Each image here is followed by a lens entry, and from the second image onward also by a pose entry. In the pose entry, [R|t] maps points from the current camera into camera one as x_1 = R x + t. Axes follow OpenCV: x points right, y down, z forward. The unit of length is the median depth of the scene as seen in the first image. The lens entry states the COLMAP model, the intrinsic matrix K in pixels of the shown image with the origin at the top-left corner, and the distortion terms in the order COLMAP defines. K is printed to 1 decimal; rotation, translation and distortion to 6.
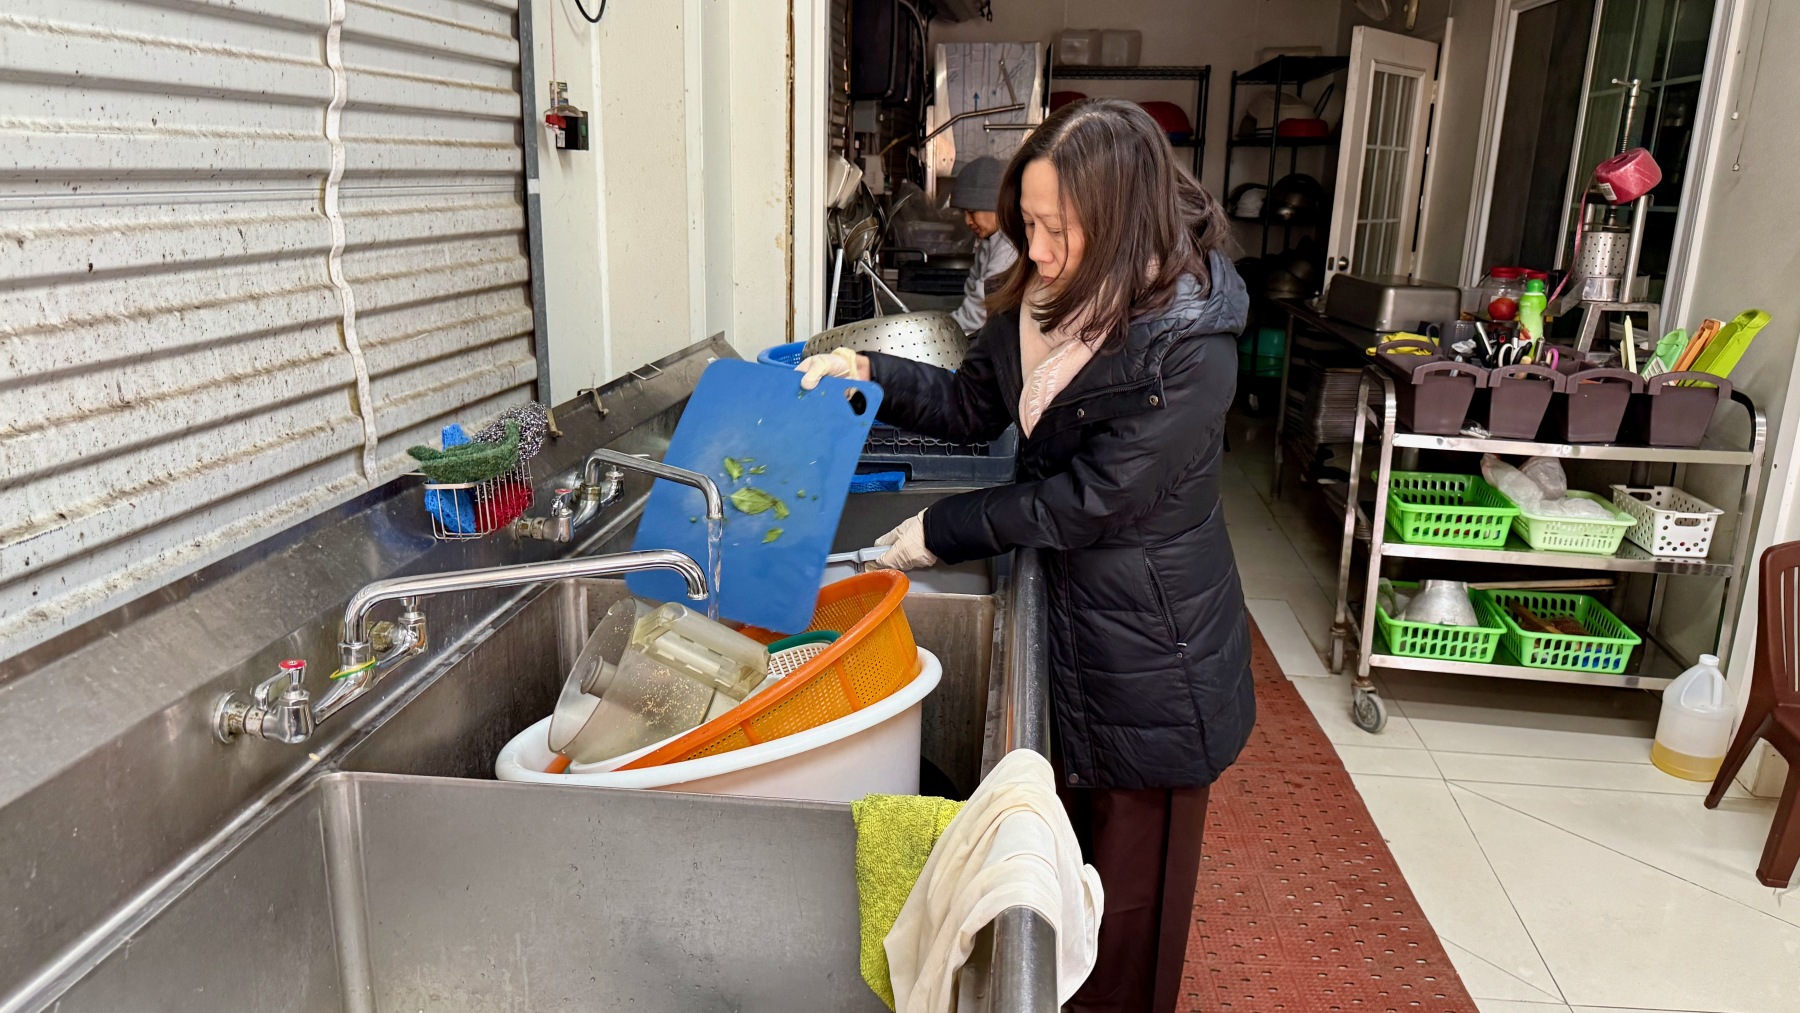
lens RADIAL K [[1272.5, 0, 893.5], [0, 1272.5, 511.1], [0, 0, 1]] dist [0.021257, -0.006326]
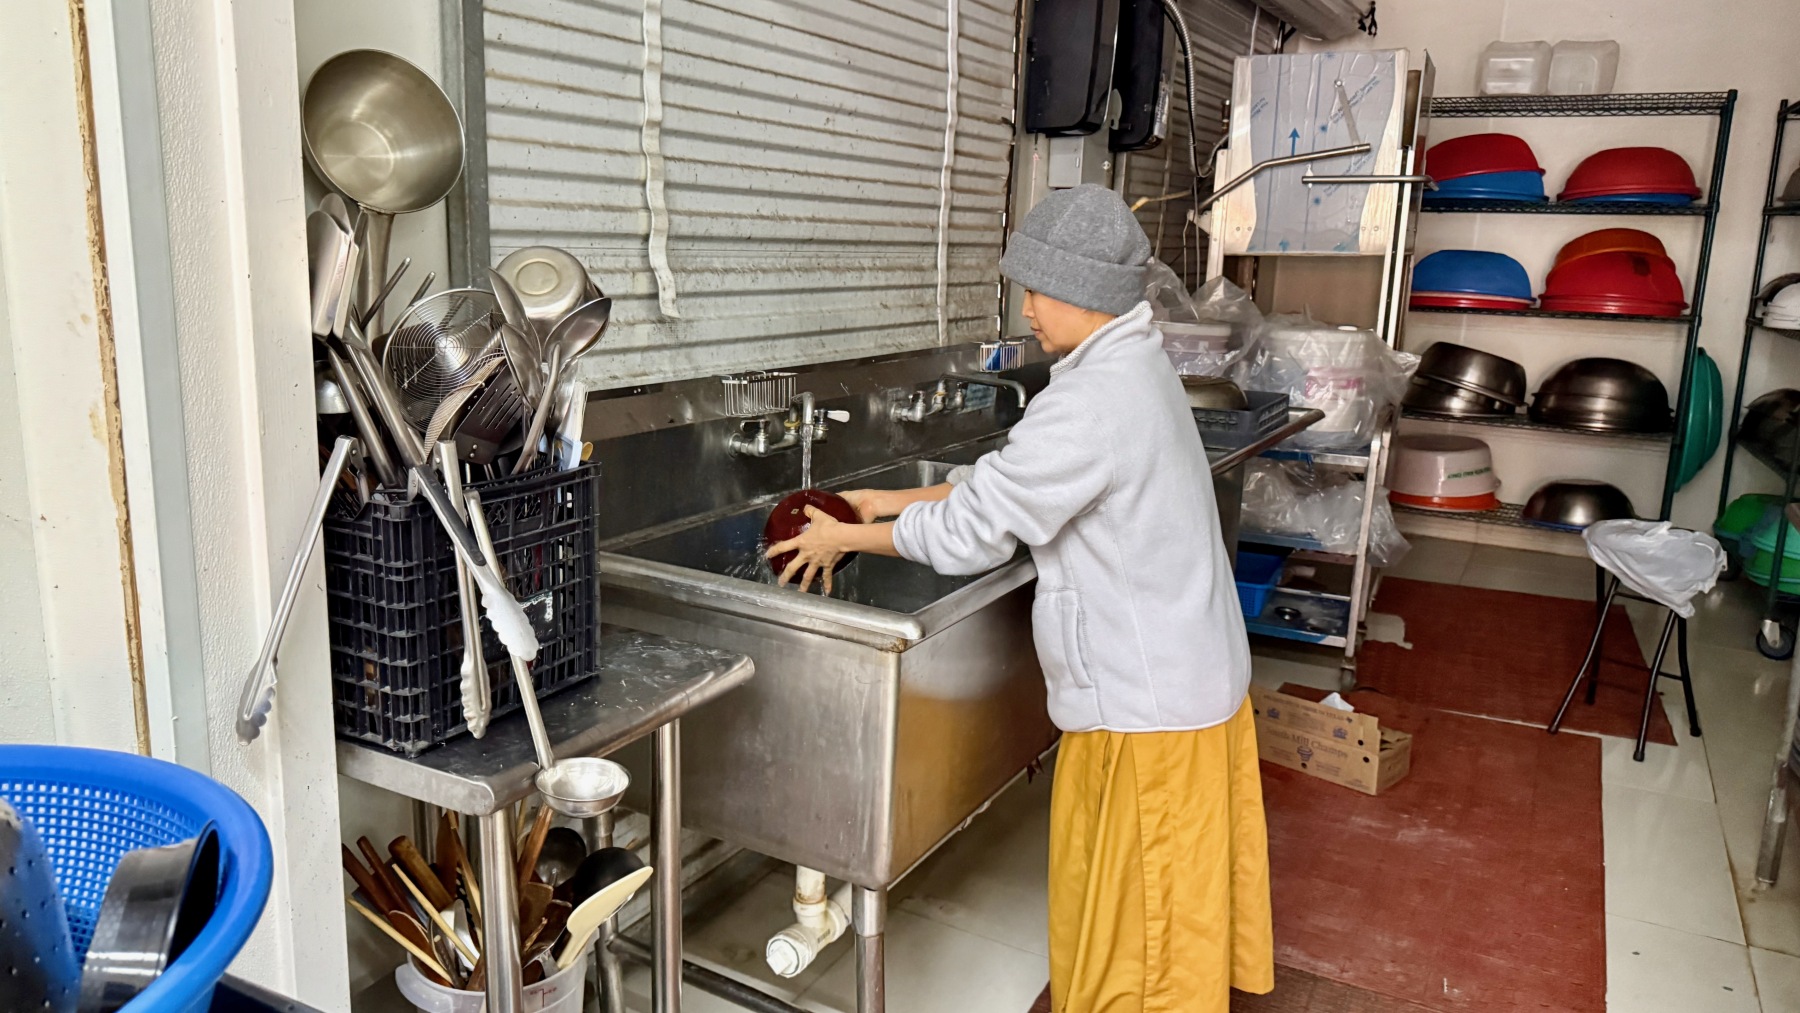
lens RADIAL K [[1272.5, 0, 903.3], [0, 1272.5, 494.5], [0, 0, 1]] dist [0.021257, -0.006326]
pose [[0.933637, 0.089341, -0.346900, 0.119888], [-0.110569, 0.992987, -0.041848, -0.090873], [0.340728, 0.077427, 0.936968, 0.327762]]
